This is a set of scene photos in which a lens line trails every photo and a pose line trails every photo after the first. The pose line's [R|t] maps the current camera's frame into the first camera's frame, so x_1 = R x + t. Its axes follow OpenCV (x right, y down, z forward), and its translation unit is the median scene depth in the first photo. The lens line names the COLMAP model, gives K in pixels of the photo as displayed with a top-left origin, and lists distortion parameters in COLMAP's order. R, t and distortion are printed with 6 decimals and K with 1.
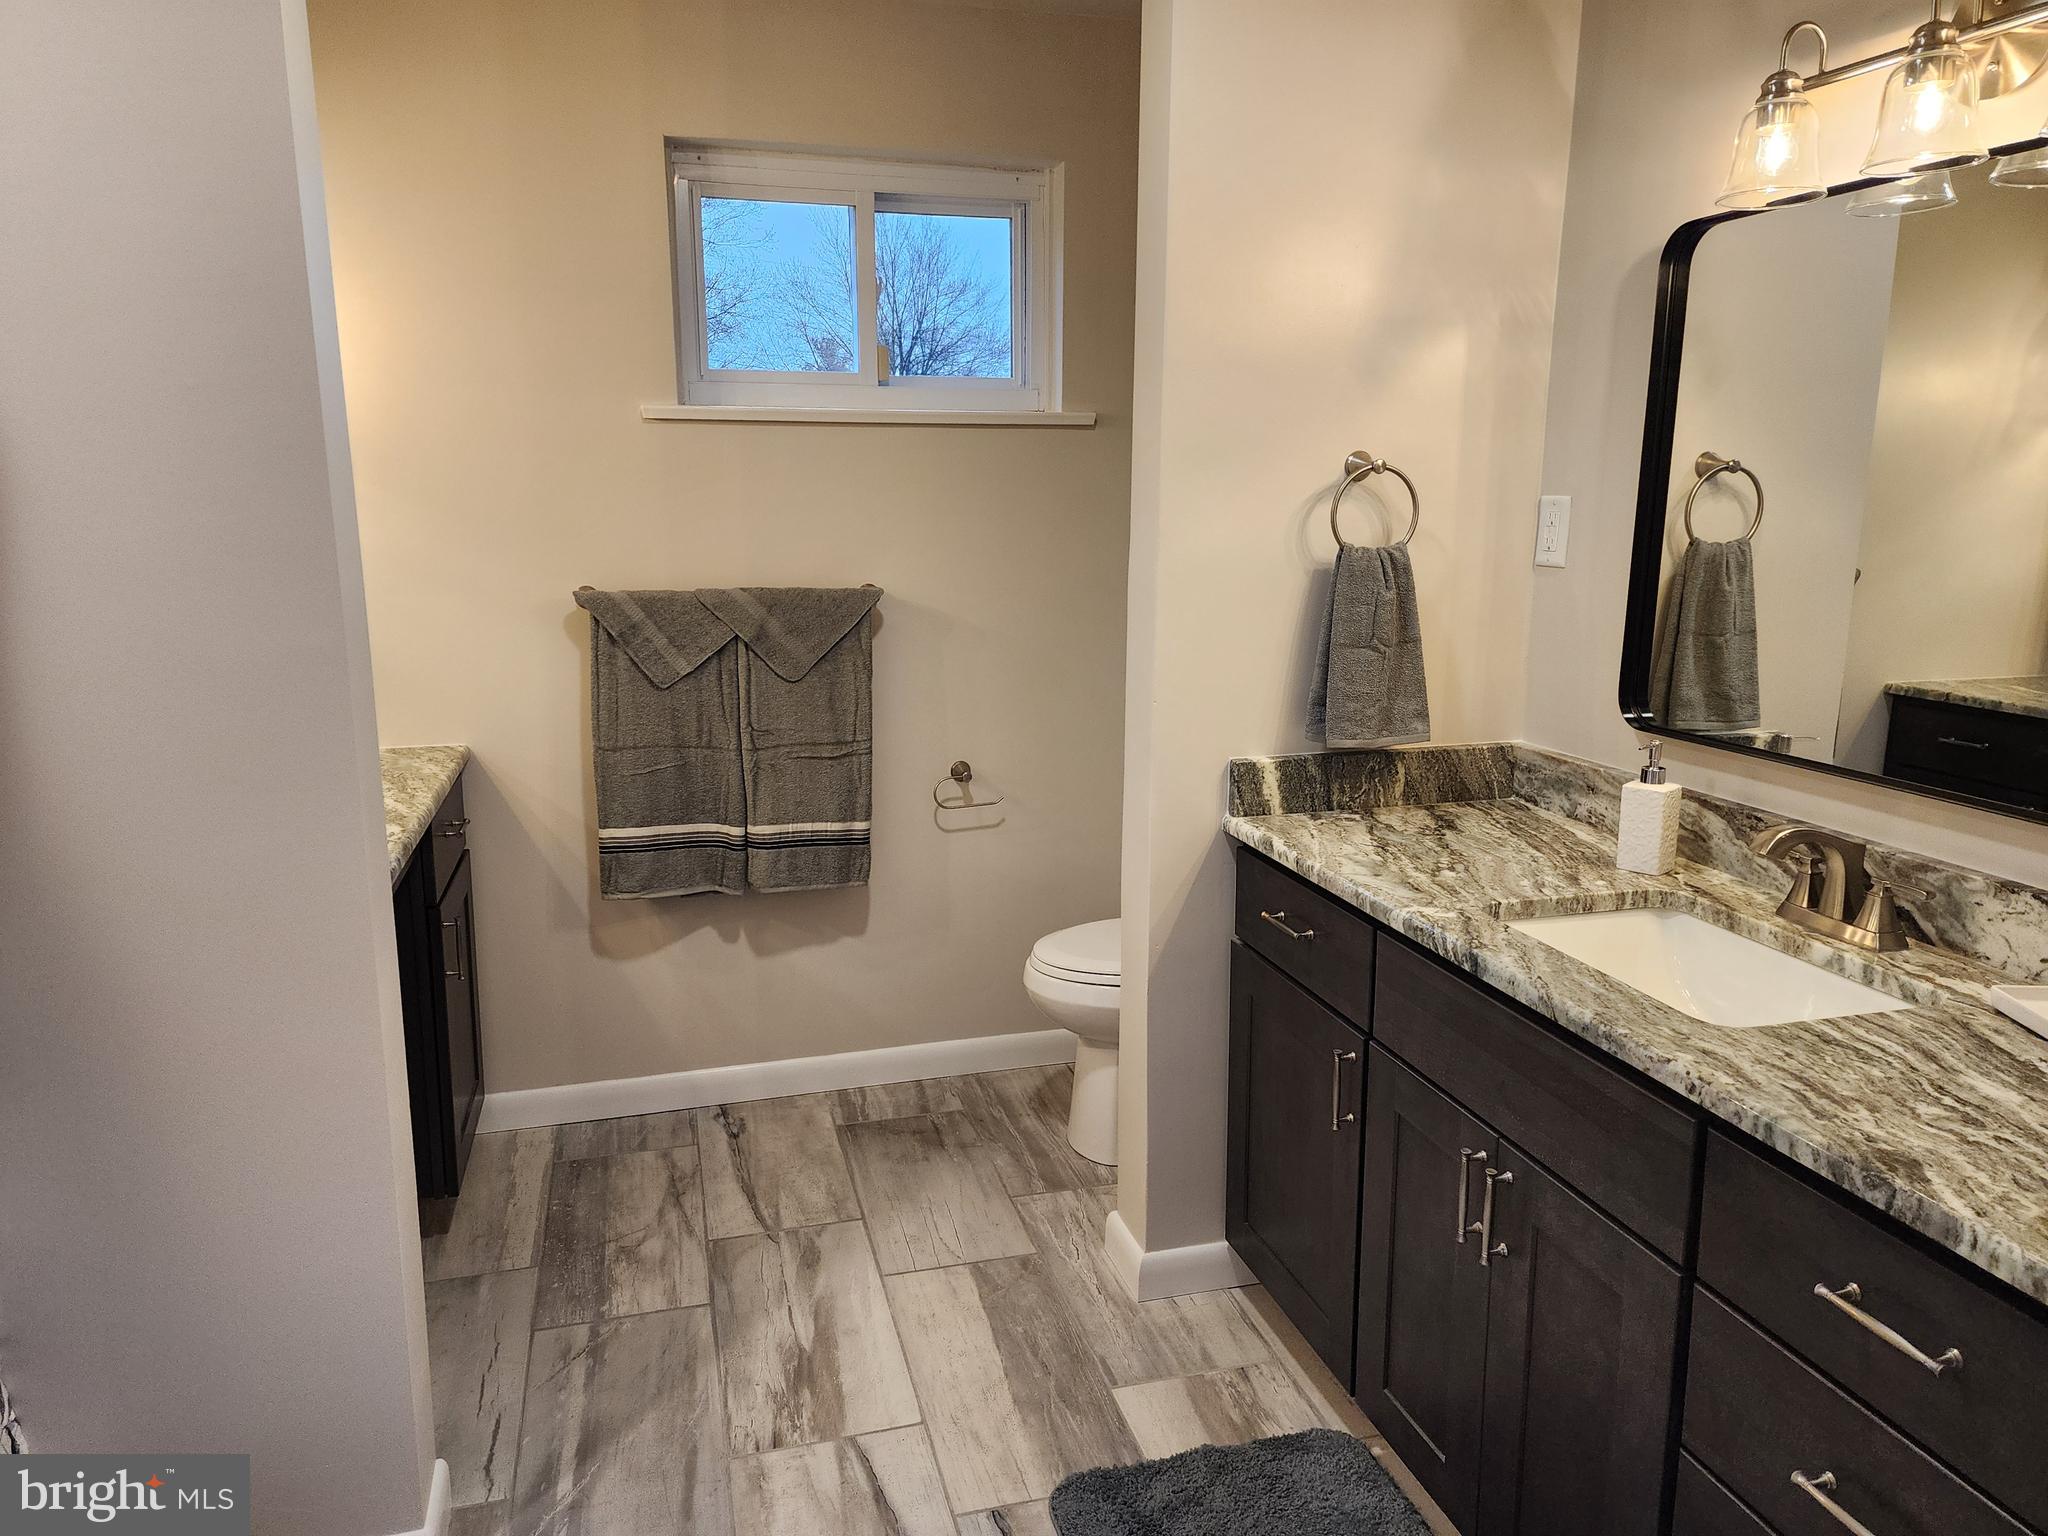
lens RADIAL K [[1358.4, 0, 1016.4], [0, 1358.4, 740.9], [0, 0, 1]] dist [0.085577, -0.070715]
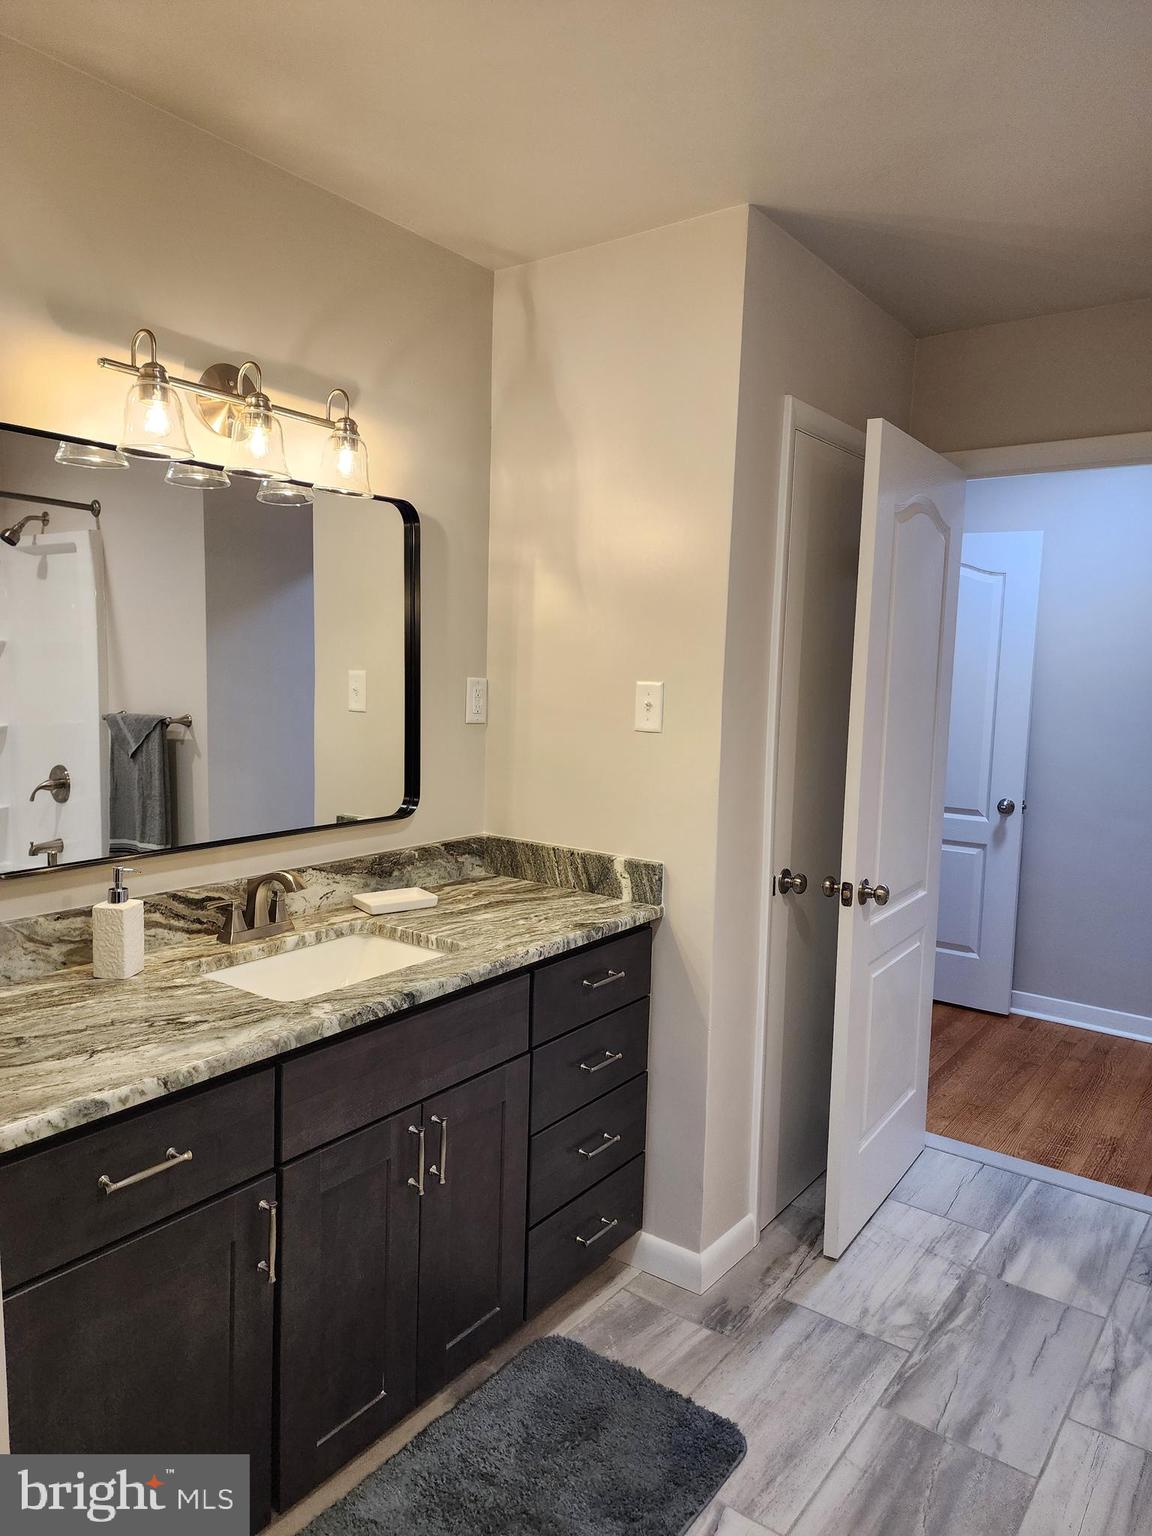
lens RADIAL K [[1018.8, 0, 576.0], [0, 1018.8, 768.0], [0, 0, 1]] dist [0.085577, -0.070715]
pose [[-0.608080, -0.098364, 0.787758, -0.408942], [0.124115, 0.968313, 0.216715, -0.194772], [-0.784113, 0.229553, -0.576604, 1.006683]]
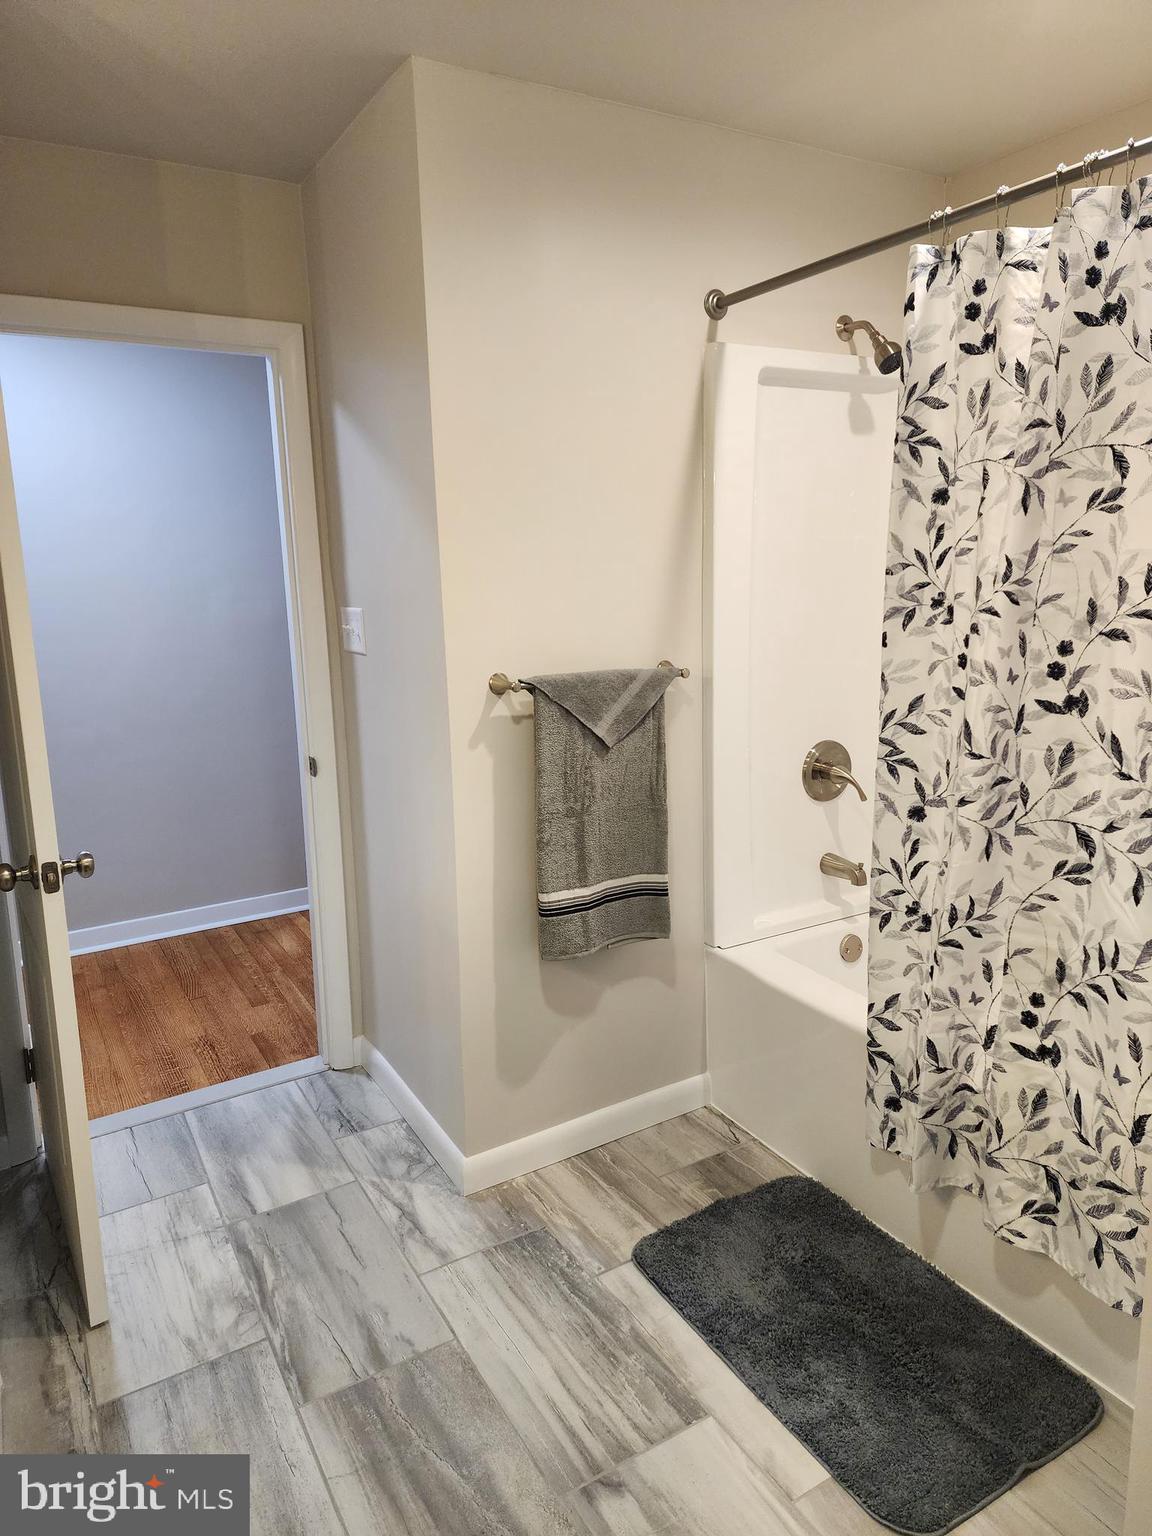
lens RADIAL K [[1013.3, 0, 588.8], [0, 1013.3, 751.8], [0, 0, 1]] dist [0.099534, -0.087232]
pose [[-0.963792, 0.067014, -0.258096, 0.031951], [-0.029942, 0.934585, 0.354476, -0.195428], [0.264968, 0.349369, -0.898740, 1.010661]]
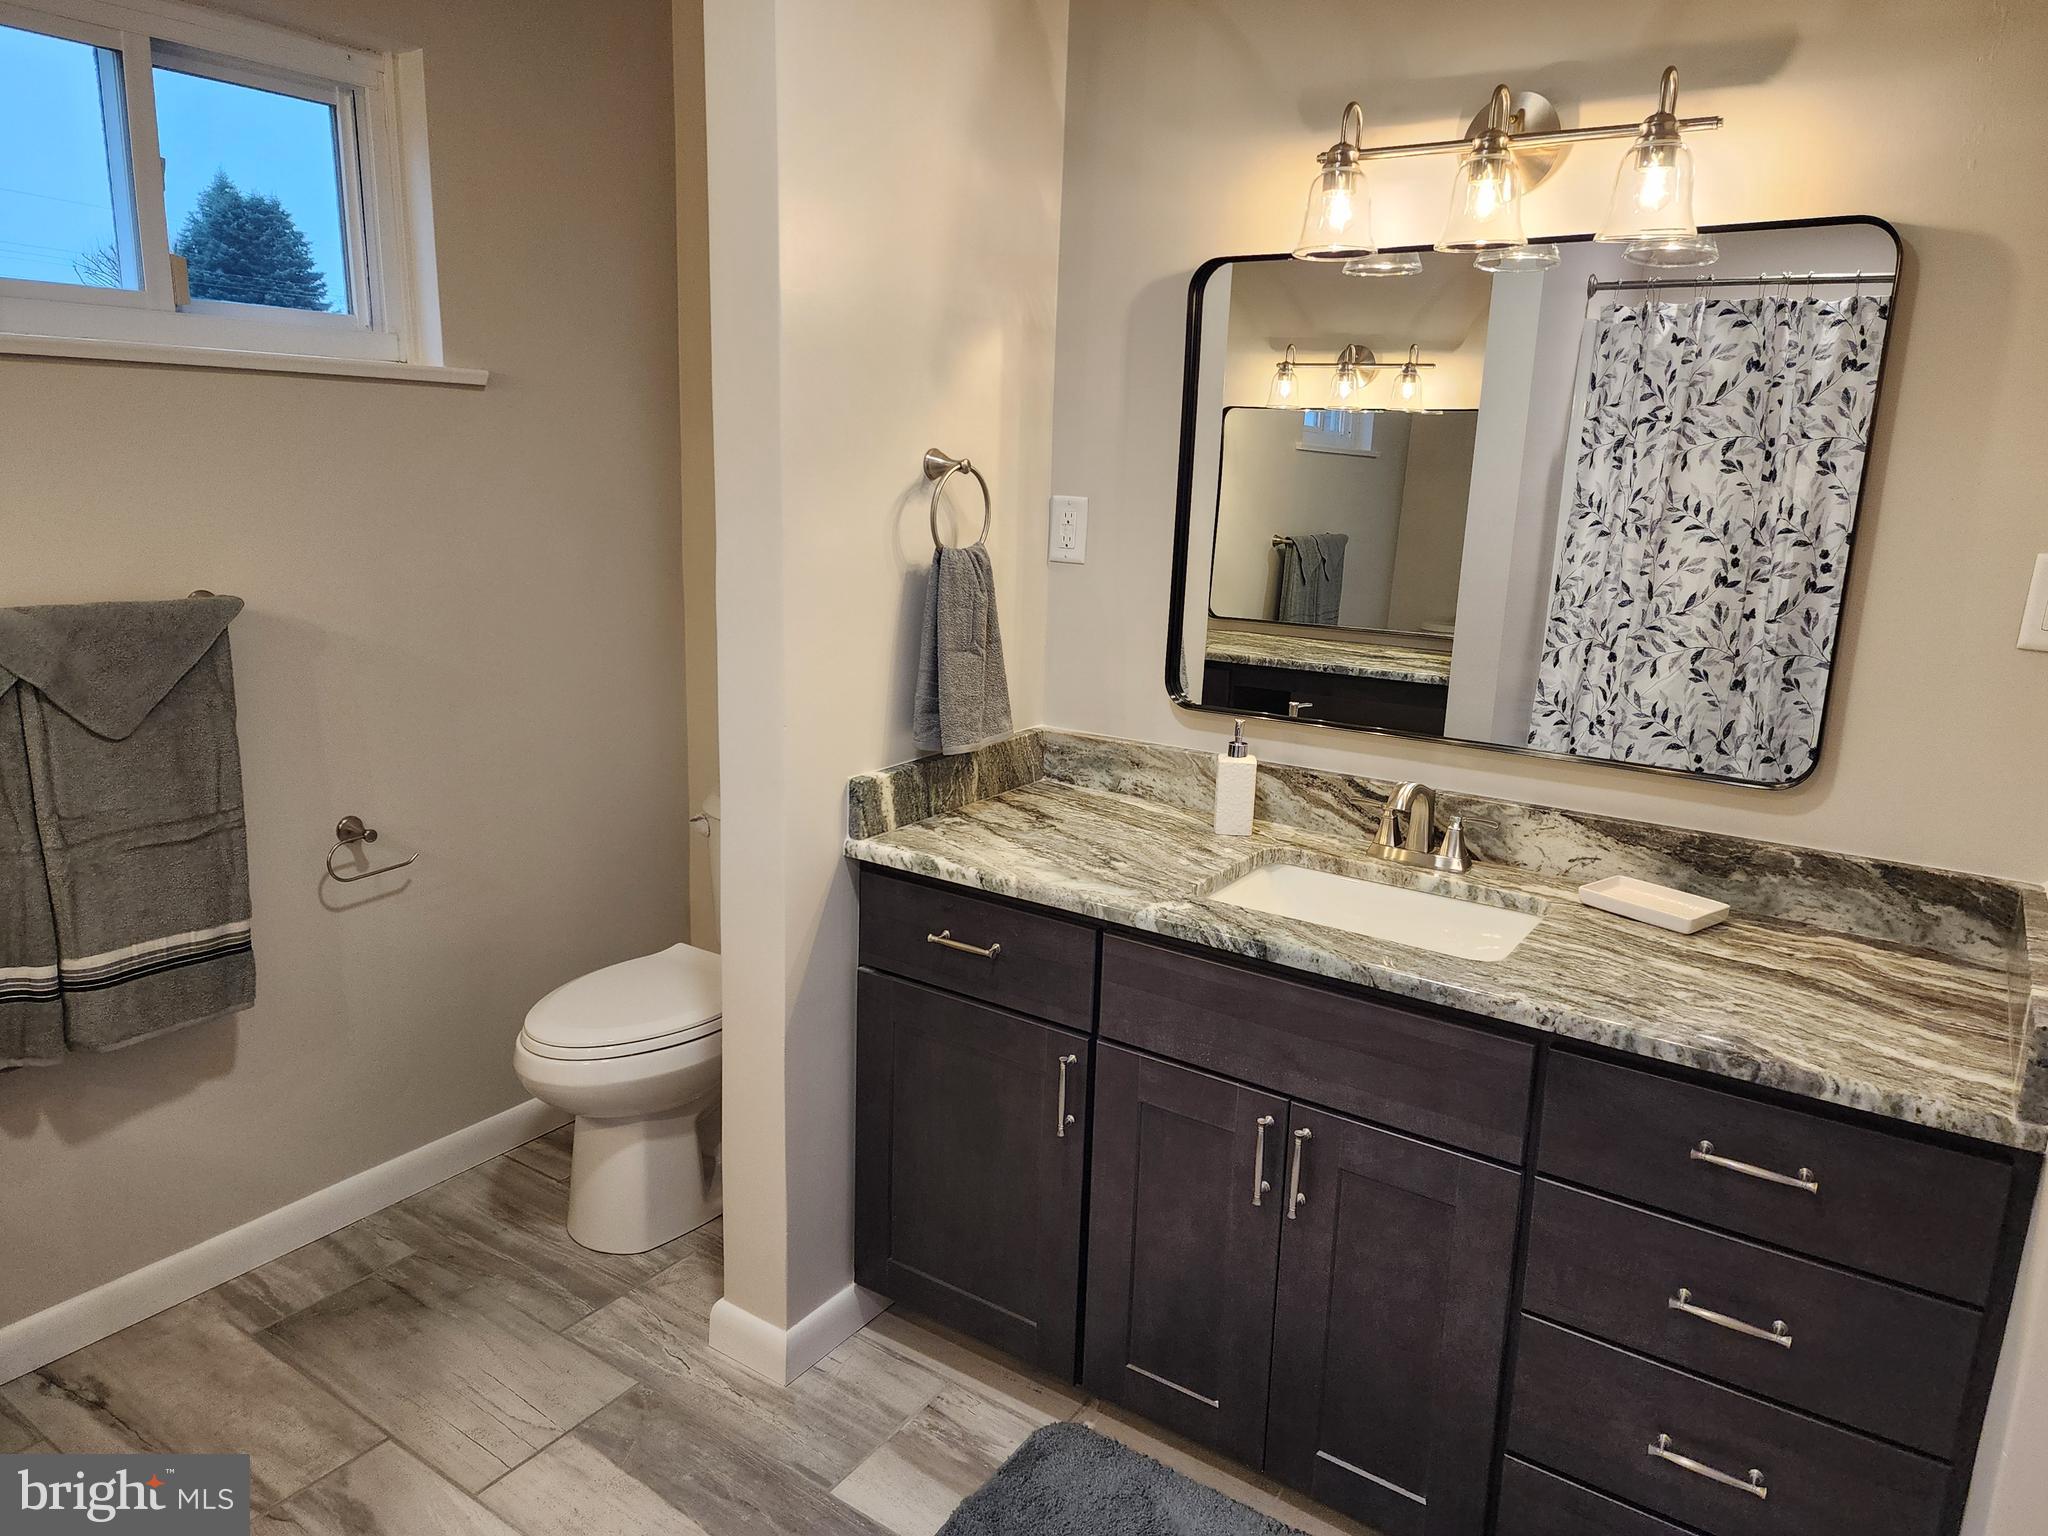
lens RADIAL K [[1351.0, 0, 1031.0], [0, 1351.0, 752.6], [0, 0, 1]] dist [0.099534, -0.087232]
pose [[0.758795, -0.117254, 0.640689, -0.333120], [0.089100, 0.993102, 0.076224, -0.062938], [-0.645207, -0.000753, 0.764008, 0.213436]]
